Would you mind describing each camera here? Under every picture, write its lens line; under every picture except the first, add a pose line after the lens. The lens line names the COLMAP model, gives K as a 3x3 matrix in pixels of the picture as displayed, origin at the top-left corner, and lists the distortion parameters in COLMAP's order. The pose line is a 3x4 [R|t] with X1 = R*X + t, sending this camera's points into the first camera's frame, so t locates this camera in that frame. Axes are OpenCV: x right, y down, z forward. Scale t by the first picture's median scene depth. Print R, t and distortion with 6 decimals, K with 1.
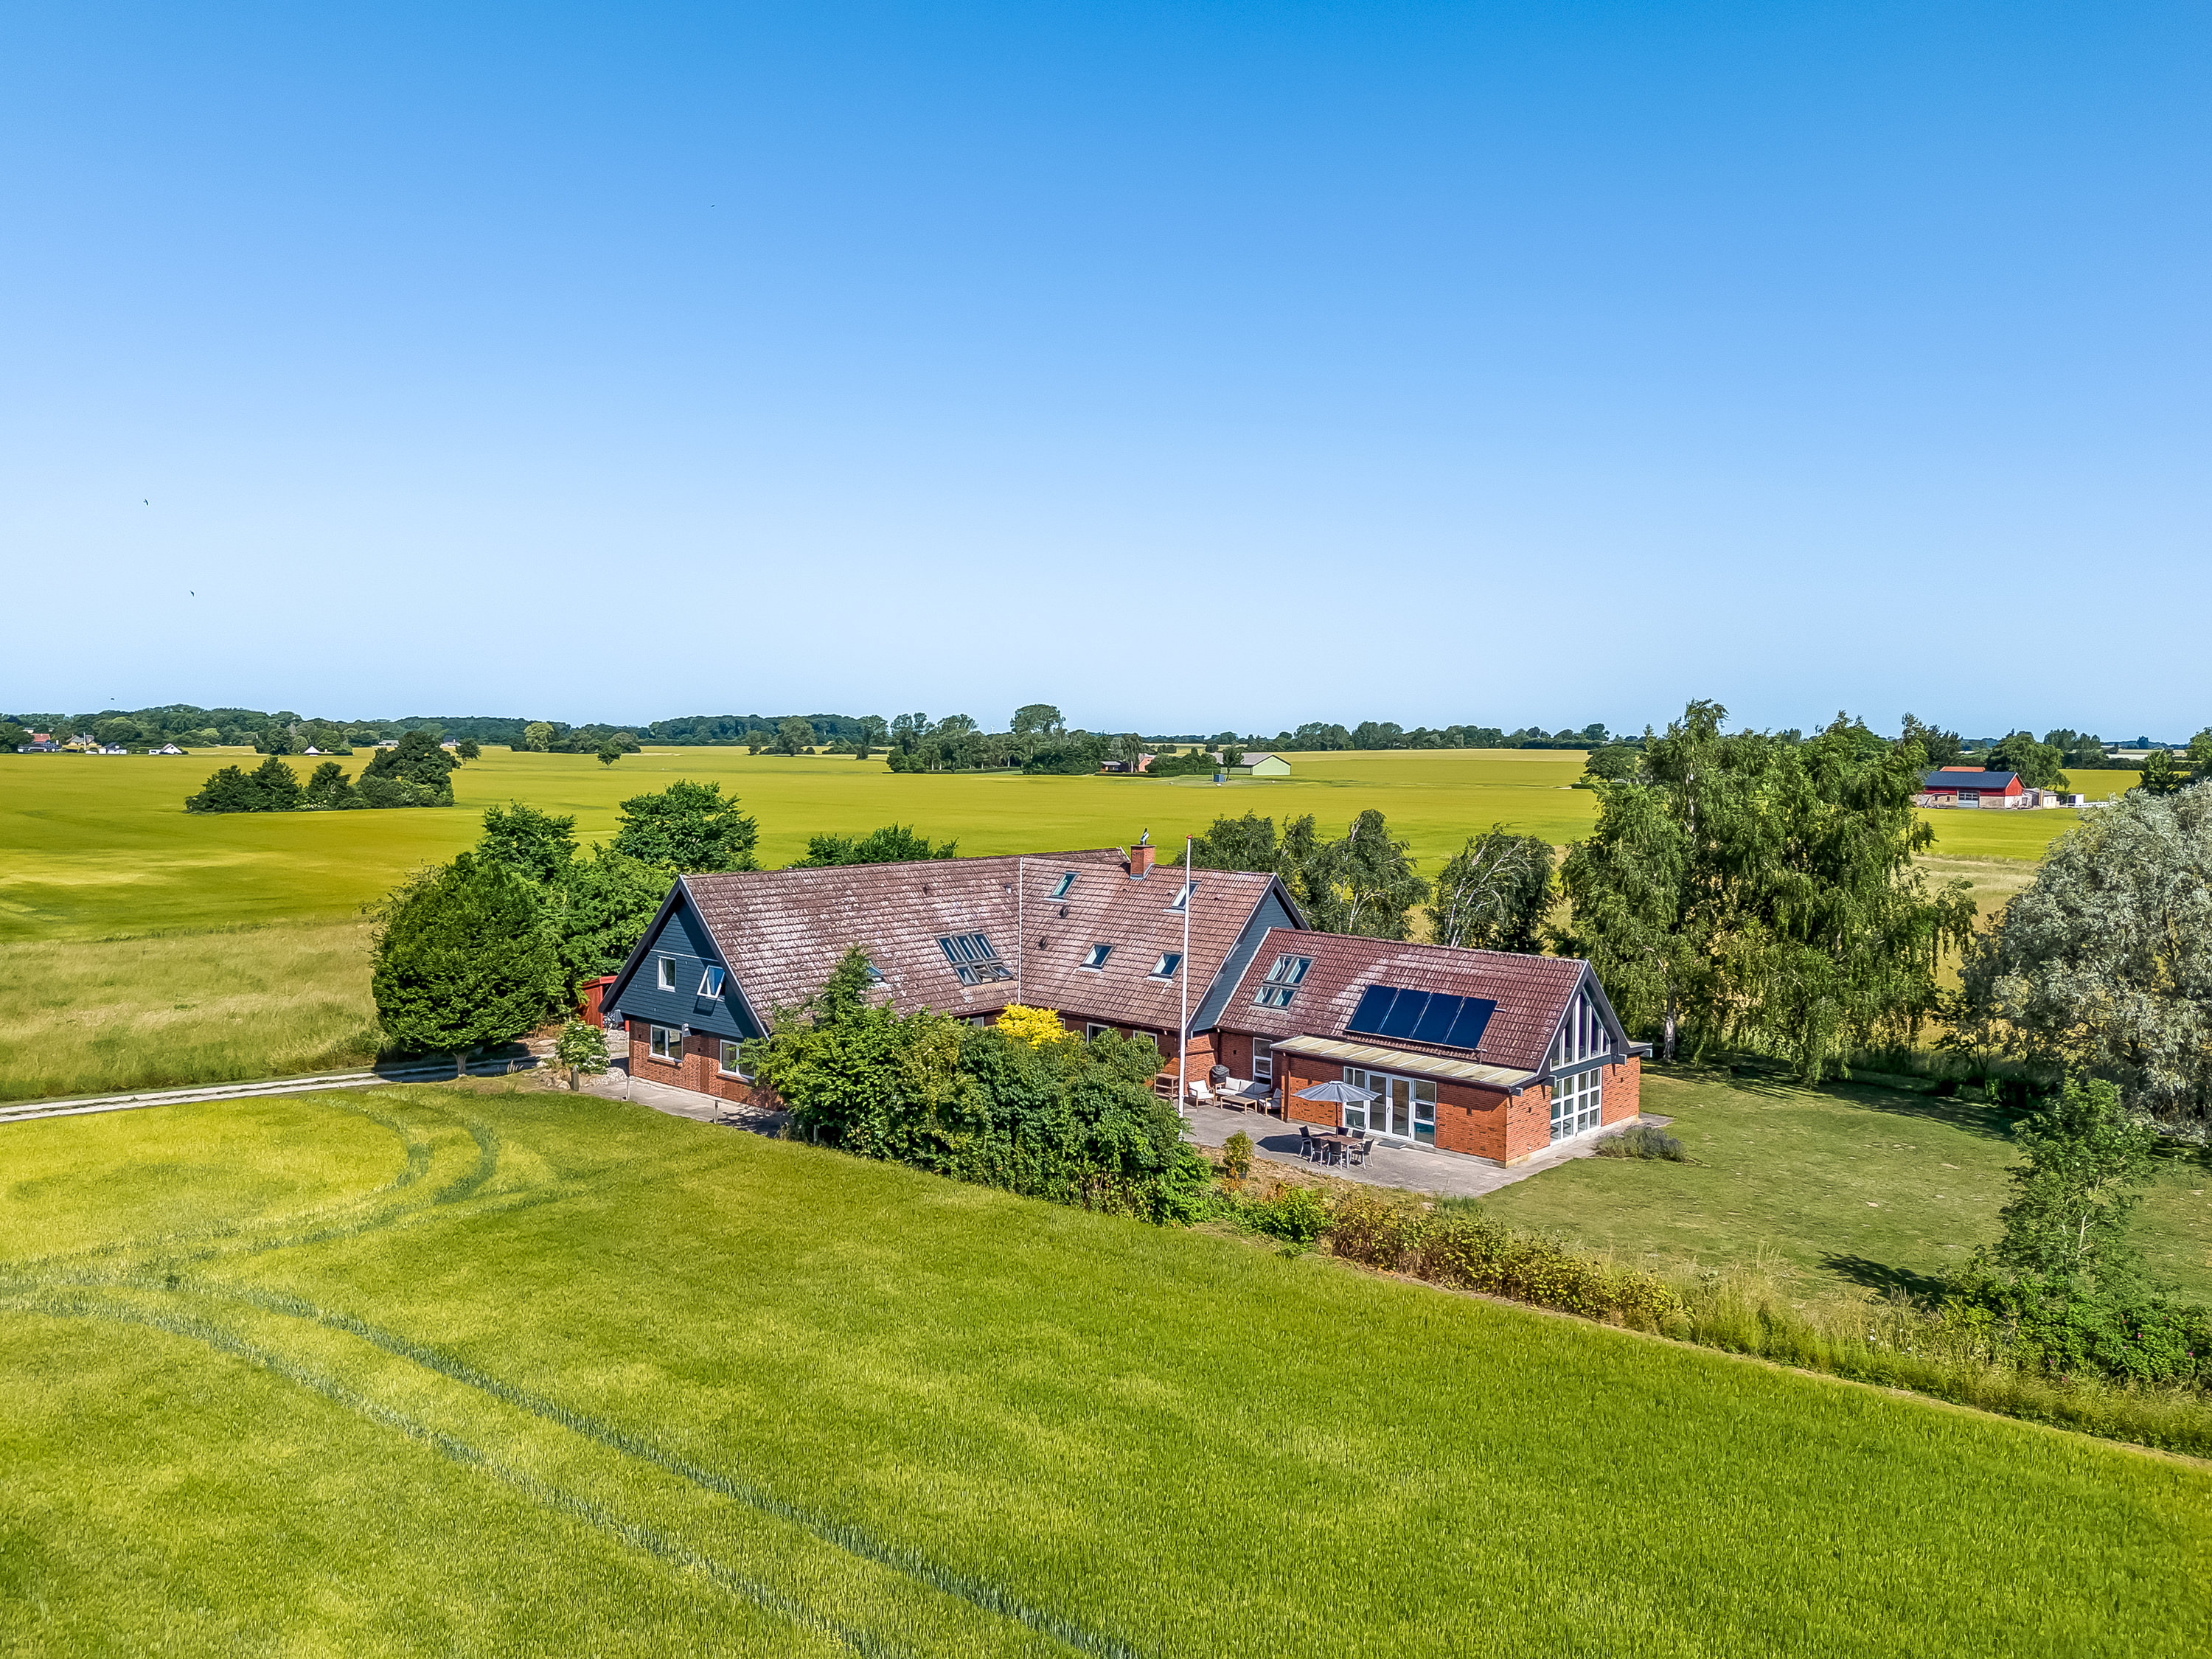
lens RADIAL K [[1616.1, 0, 1131.6], [0, 1616.1, 823.7], [0, 0, 1]] dist [0.091241, -0.113321]
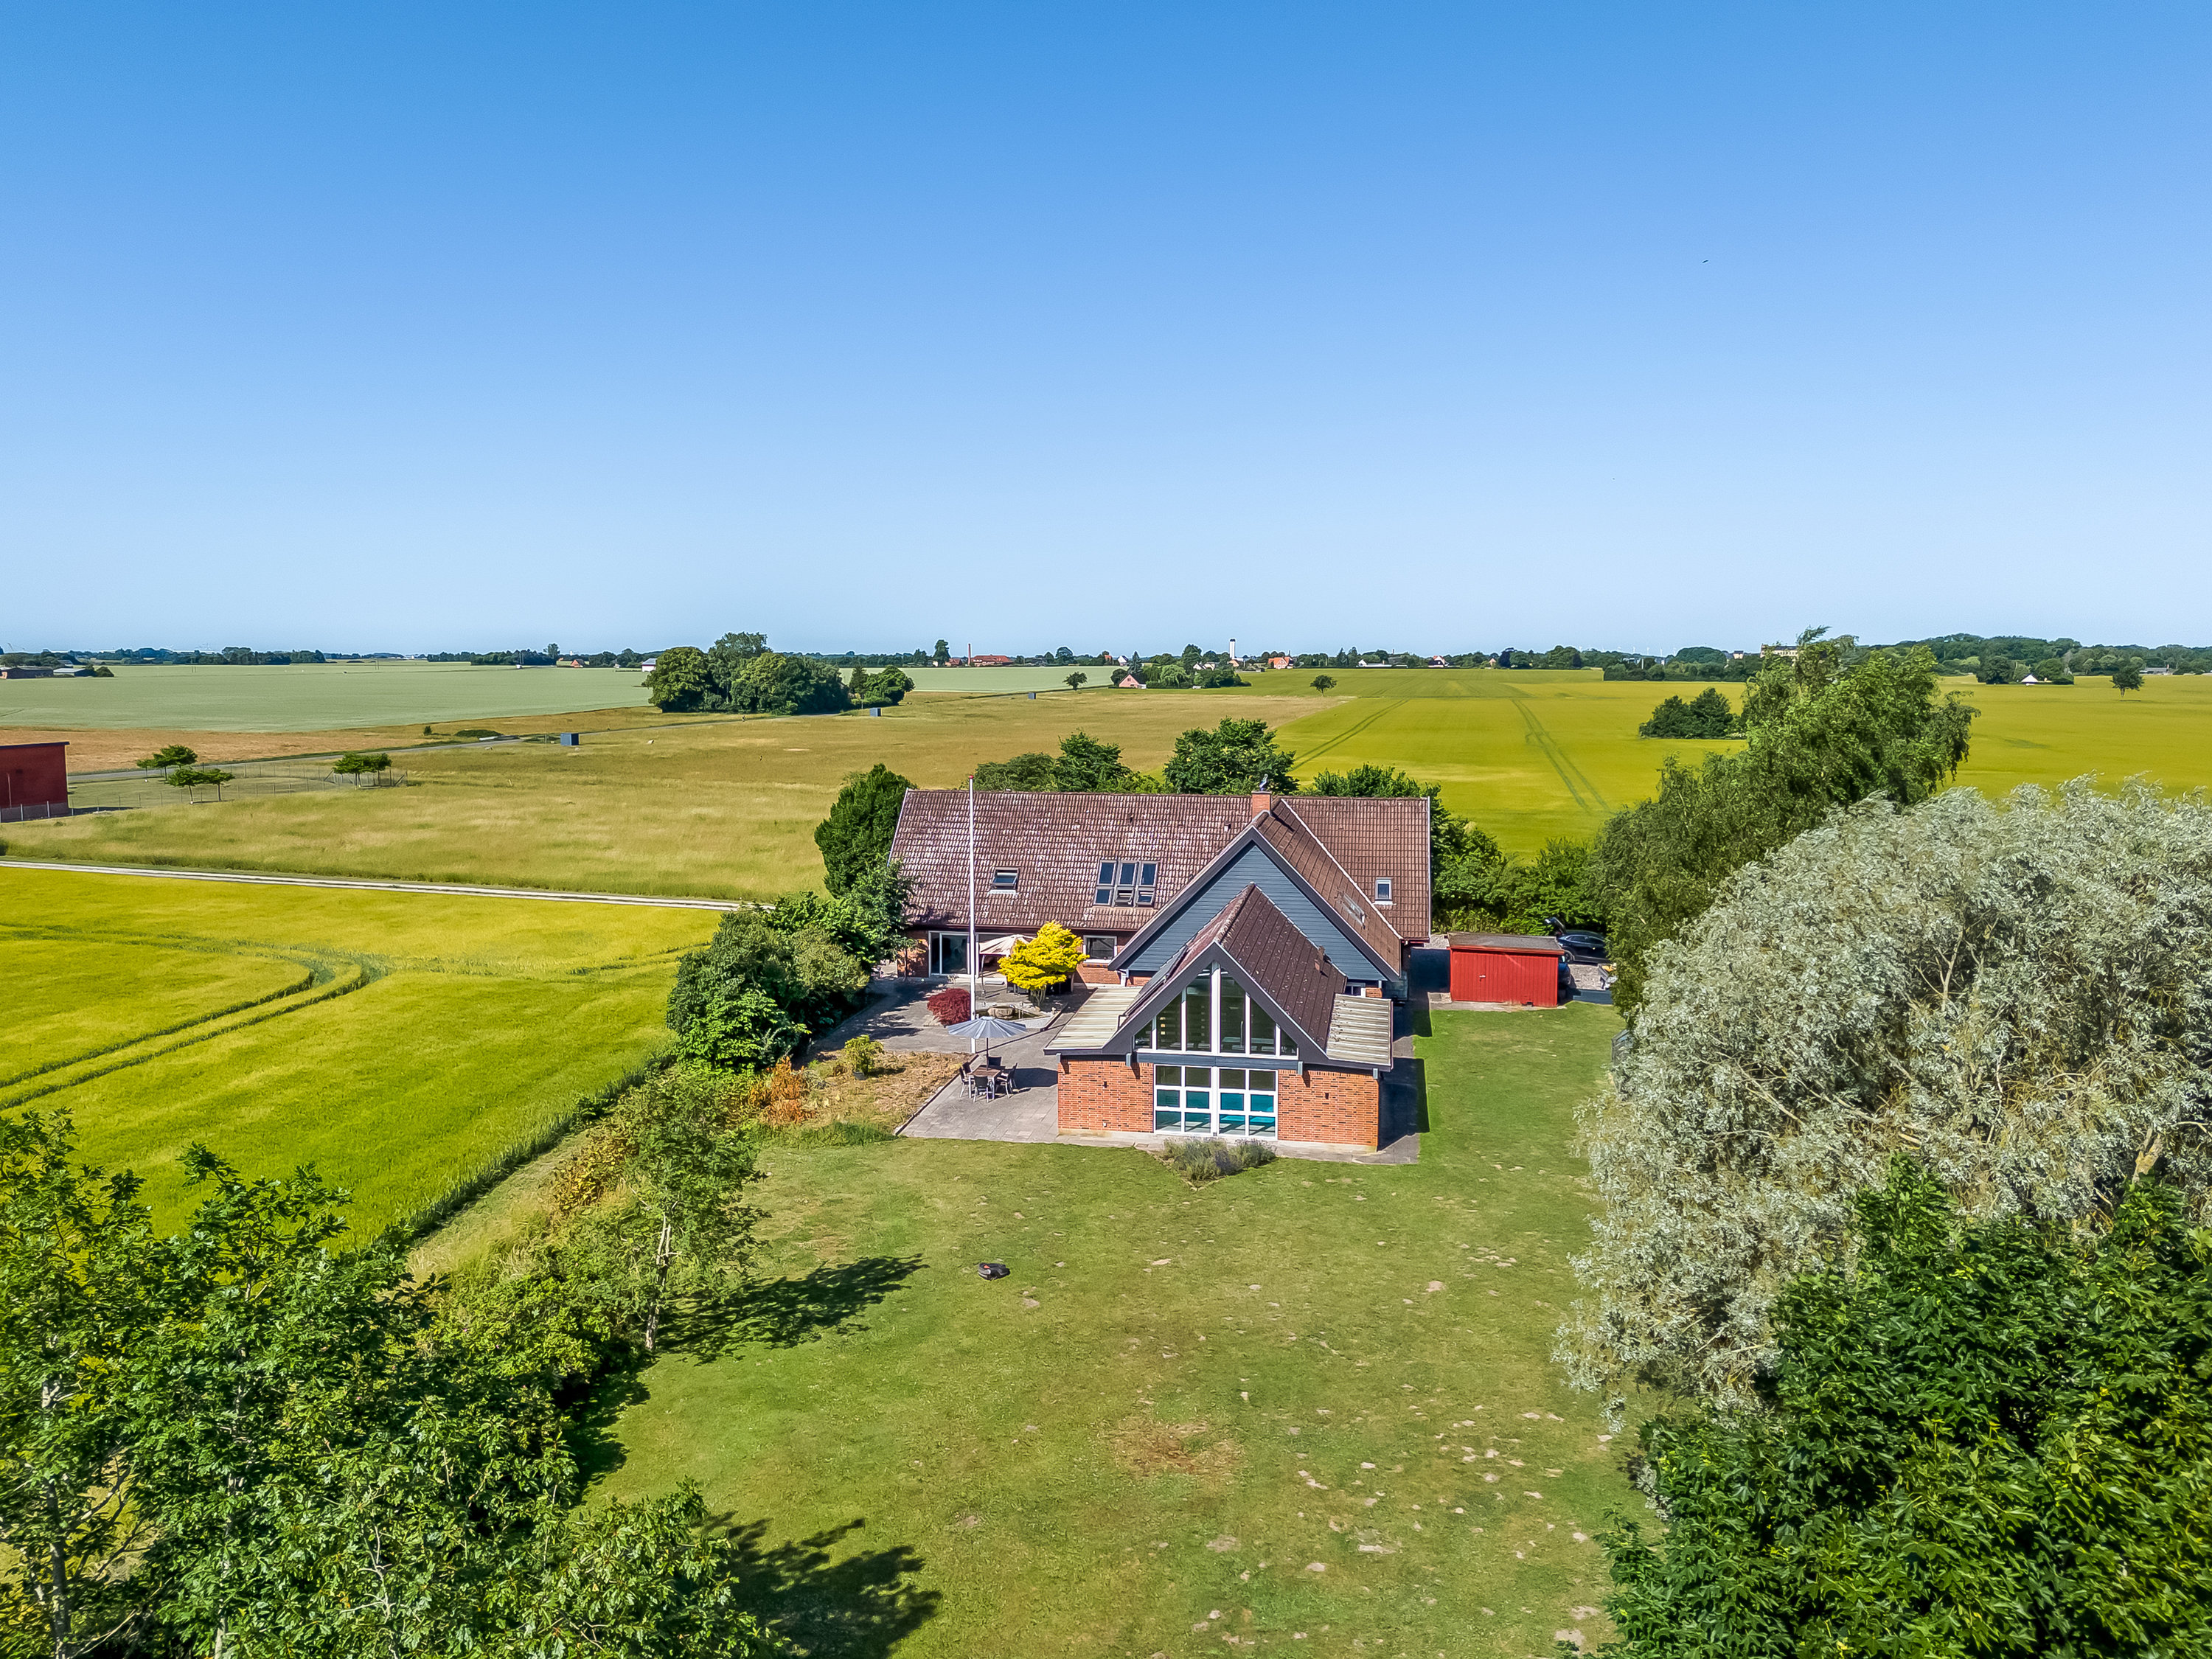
lens RADIAL K [[1616.1, 0, 1131.6], [0, 1616.1, 823.7], [0, 0, 1]] dist [0.091241, -0.113321]
pose [[0.536144, 0.076613, -0.840643, 0.635960], [-0.039819, 0.997060, 0.065473, -0.022546], [0.843187, -0.001629, 0.537618, 0.315326]]
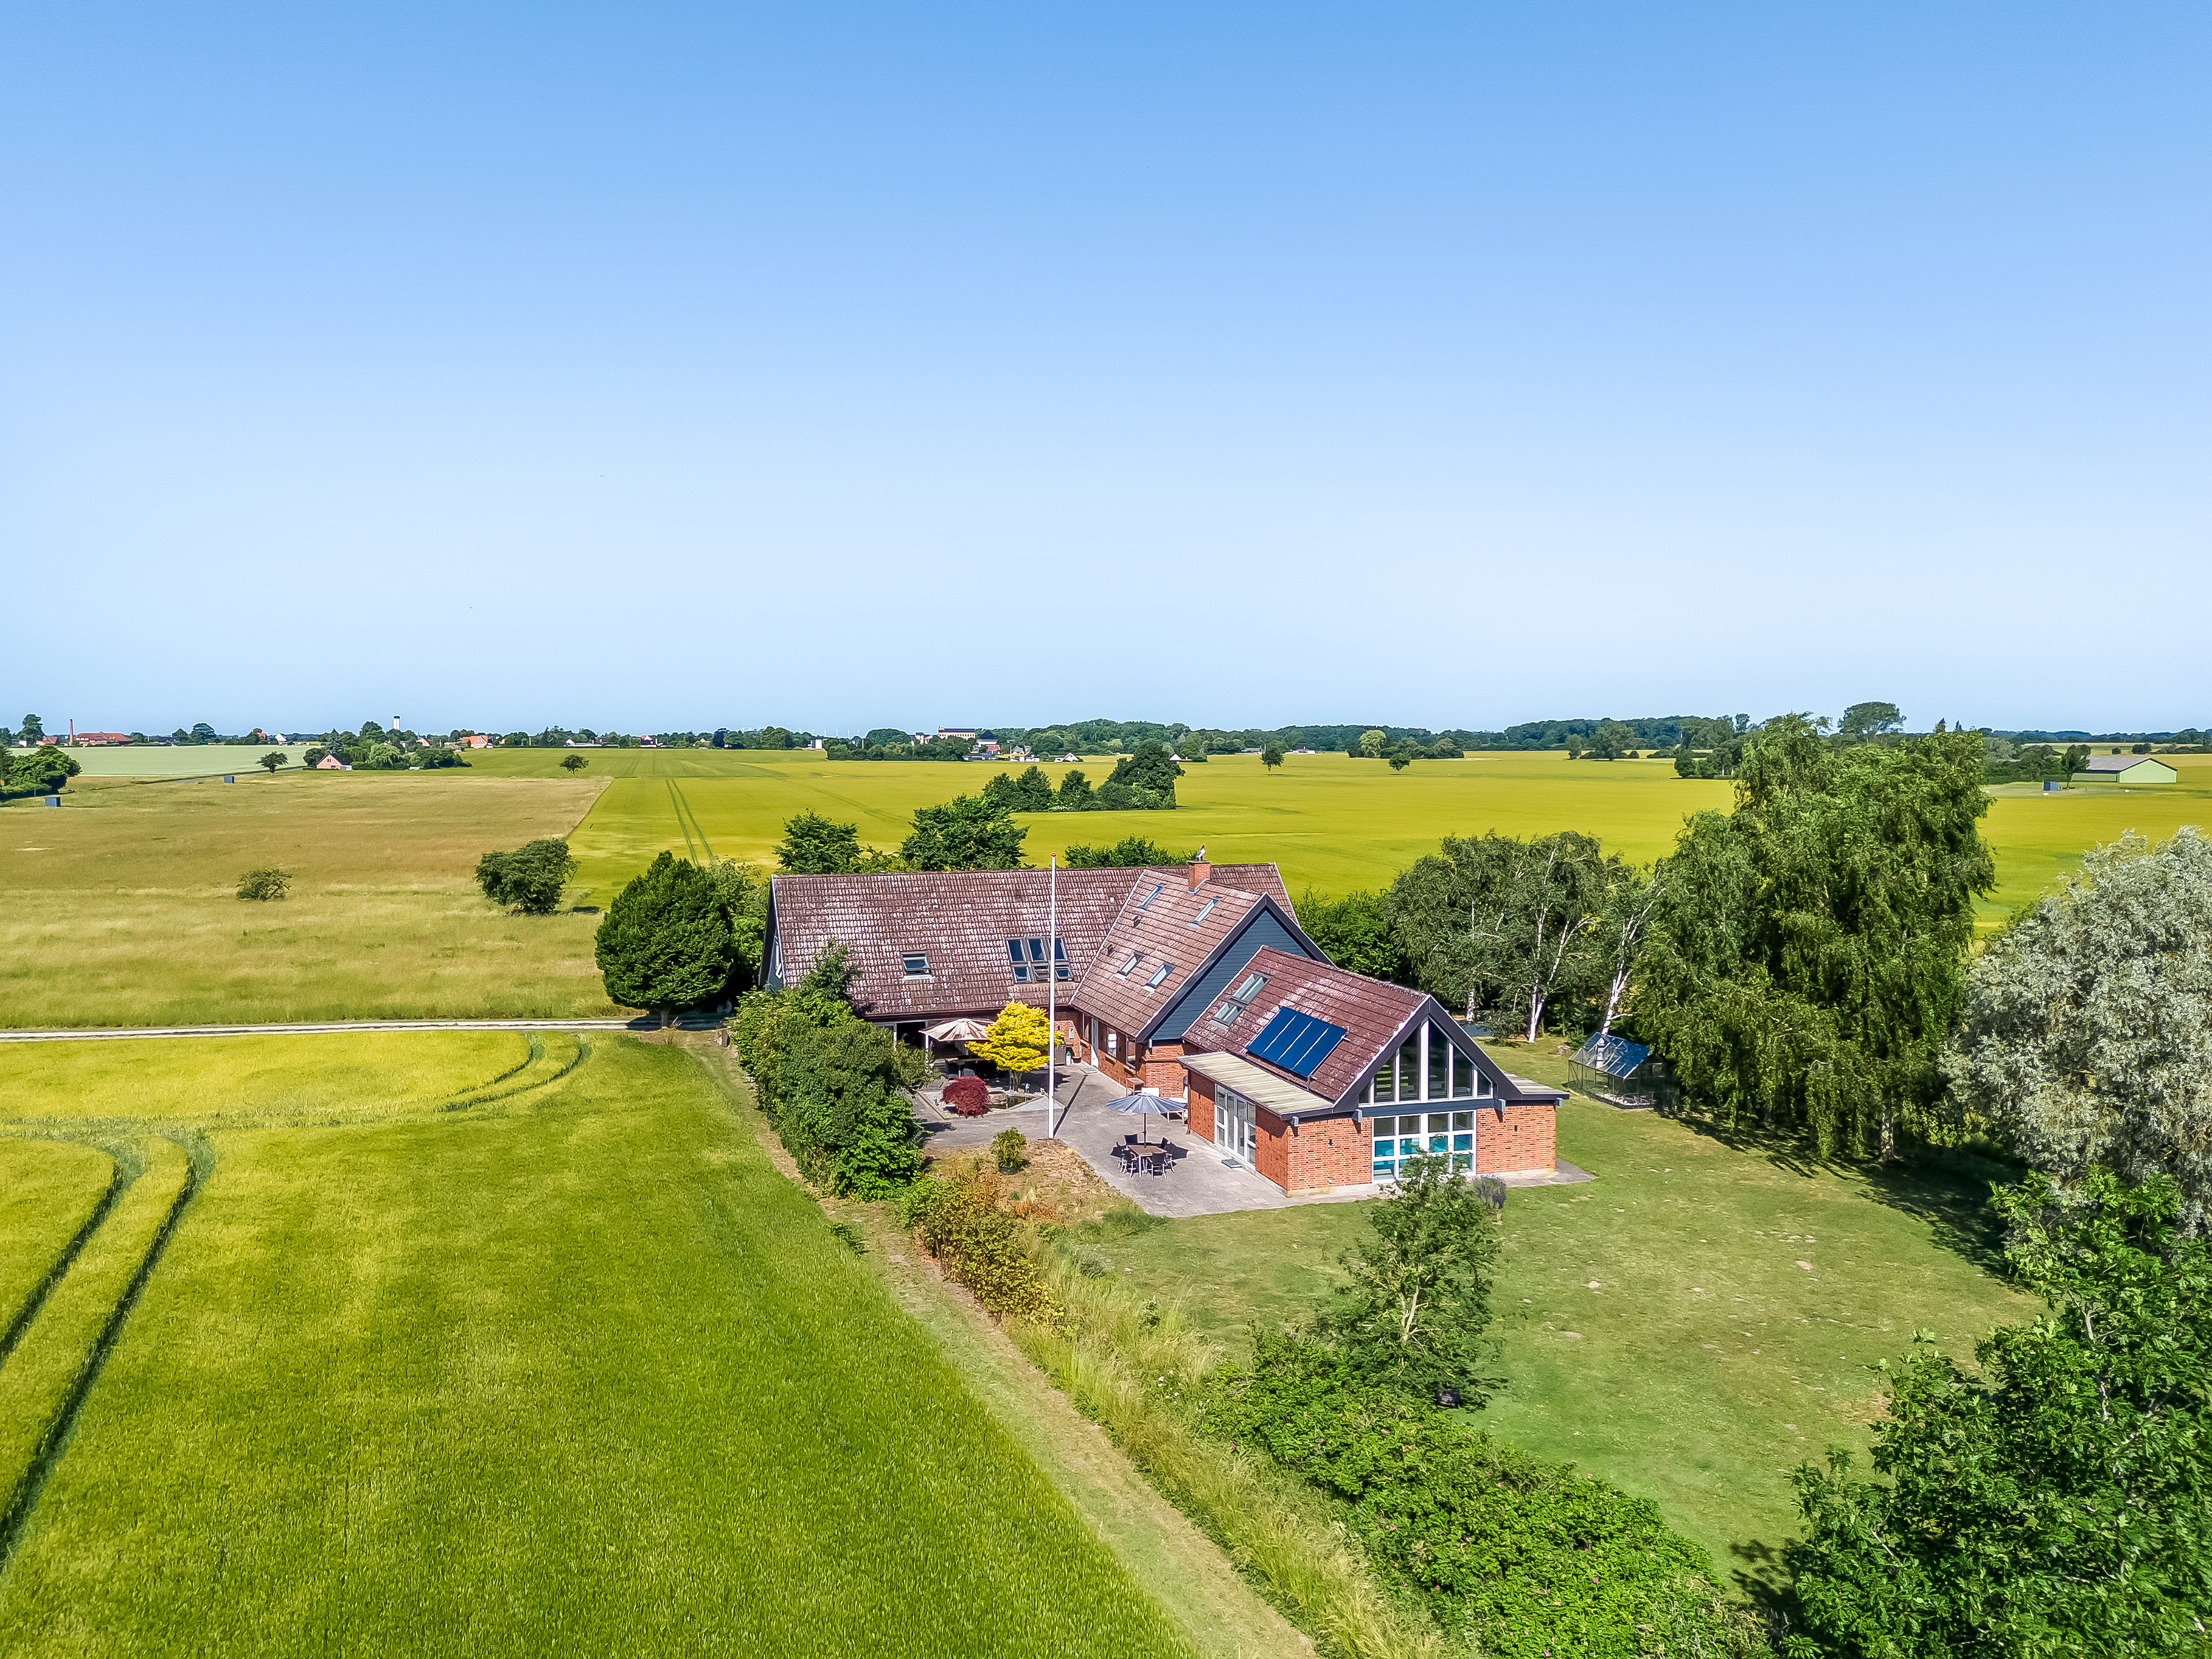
lens RADIAL K [[1616.1, 0, 1131.6], [0, 1616.1, 823.7], [0, 0, 1]] dist [0.091241, -0.113321]
pose [[0.871533, 0.016736, -0.490051, 0.380523], [-0.017959, 0.999836, 0.002207, -0.009746], [0.490008, 0.006878, 0.871691, 0.055090]]
